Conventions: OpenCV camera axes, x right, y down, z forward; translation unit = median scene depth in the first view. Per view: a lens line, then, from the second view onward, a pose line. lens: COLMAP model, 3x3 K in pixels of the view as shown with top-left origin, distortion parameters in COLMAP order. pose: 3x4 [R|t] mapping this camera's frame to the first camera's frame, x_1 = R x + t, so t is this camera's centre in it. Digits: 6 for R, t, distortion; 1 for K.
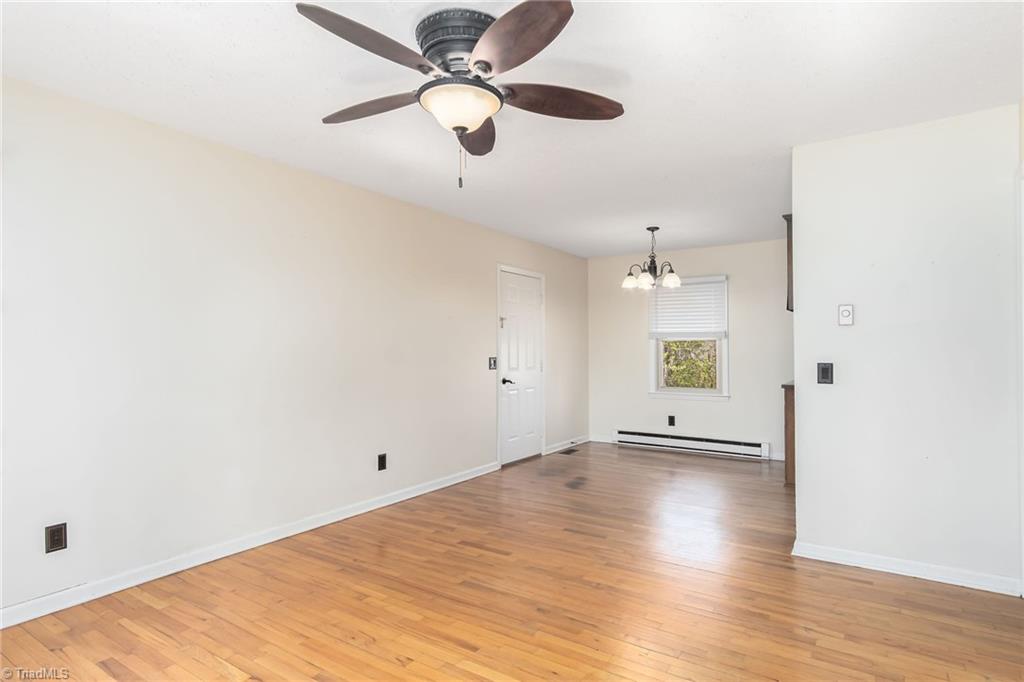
lens RADIAL K [[548.4, 0, 513.2], [0, 548.4, 345.4], [0, 0, 1]] dist [0.001881, 0.000488]
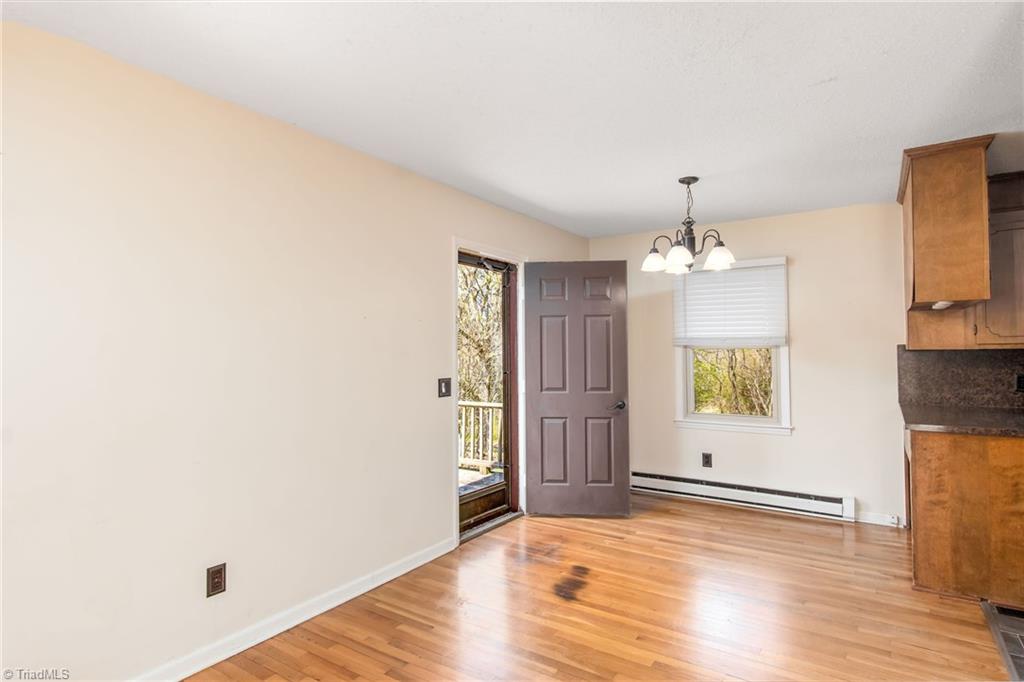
lens RADIAL K [[548.4, 0, 513.2], [0, 548.4, 345.4], [0, 0, 1]] dist [0.001881, 0.000488]
pose [[0.999982, -0.003722, -0.004710, 0.045848], [0.003686, 0.999963, -0.007768, -0.010718], [0.004738, 0.007750, 0.999959, 0.336092]]
